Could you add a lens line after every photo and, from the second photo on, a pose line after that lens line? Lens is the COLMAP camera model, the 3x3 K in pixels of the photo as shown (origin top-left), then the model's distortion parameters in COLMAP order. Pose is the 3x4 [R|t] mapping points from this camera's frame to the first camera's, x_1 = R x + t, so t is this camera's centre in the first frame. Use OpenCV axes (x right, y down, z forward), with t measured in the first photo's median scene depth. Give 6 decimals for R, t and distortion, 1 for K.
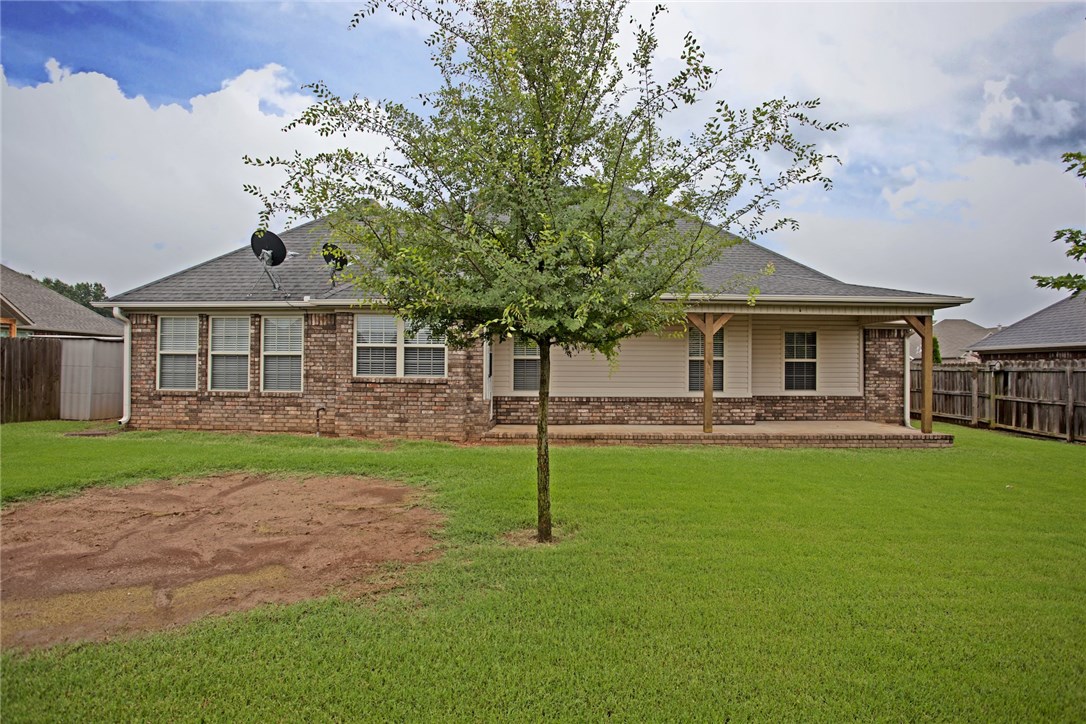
lens RADIAL K [[533.9, 0, 543.0], [0, 533.9, 362.0], [0, 0, 1]] dist [-0.084075, 0.034965]
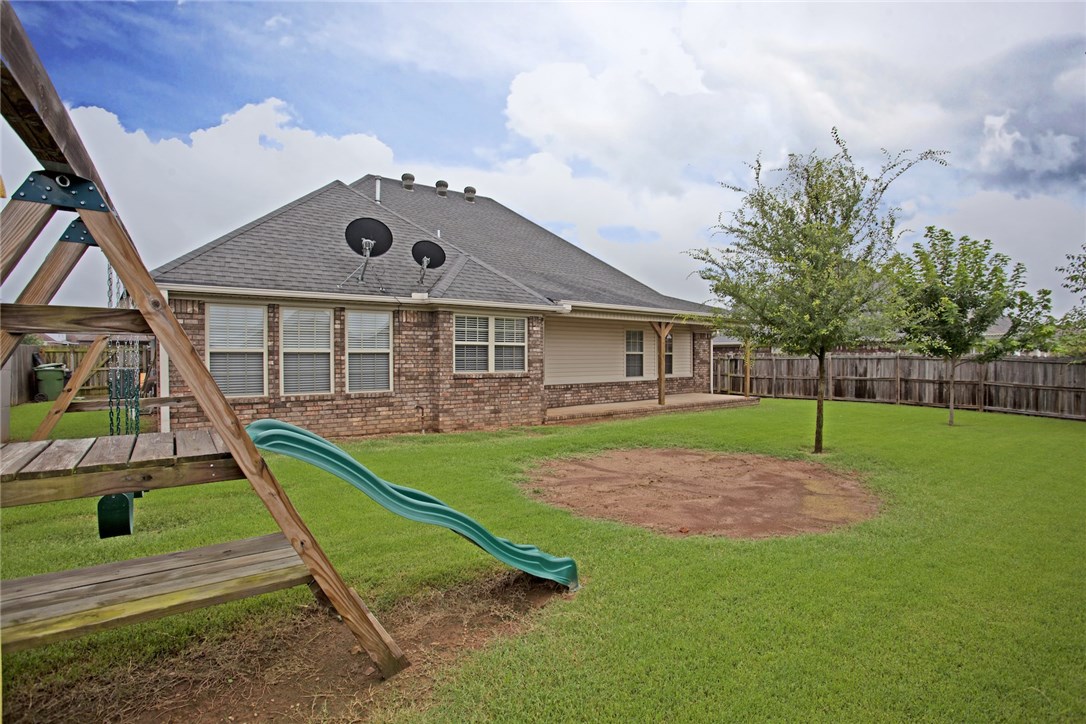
lens RADIAL K [[533.9, 0, 543.0], [0, 533.9, 362.0], [0, 0, 1]] dist [-0.084075, 0.034965]
pose [[0.784014, -0.016554, 0.620522, -0.842136], [0.003453, 0.999745, 0.022308, -0.016788], [-0.620733, -0.015347, 0.783872, 0.067409]]
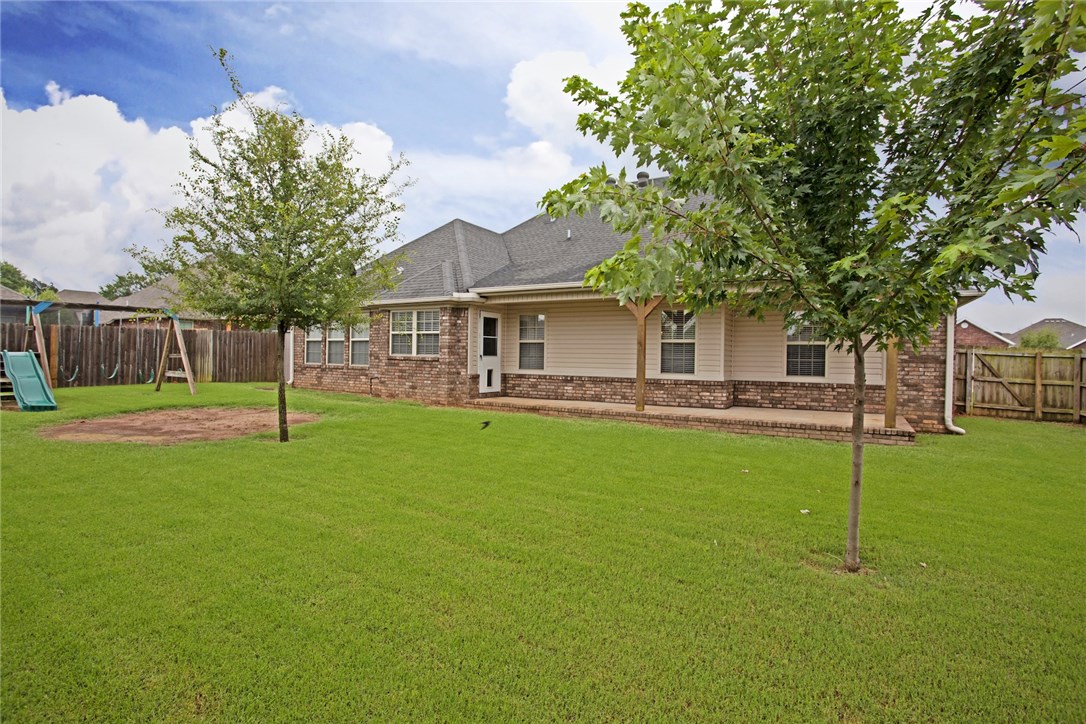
lens RADIAL K [[533.9, 0, 543.0], [0, 533.9, 362.0], [0, 0, 1]] dist [-0.084075, 0.034965]
pose [[0.862488, 0.012244, -0.505929, 0.682563], [-0.004007, 0.999841, 0.017366, 0.018818], [0.506062, -0.012951, 0.862400, -0.008159]]
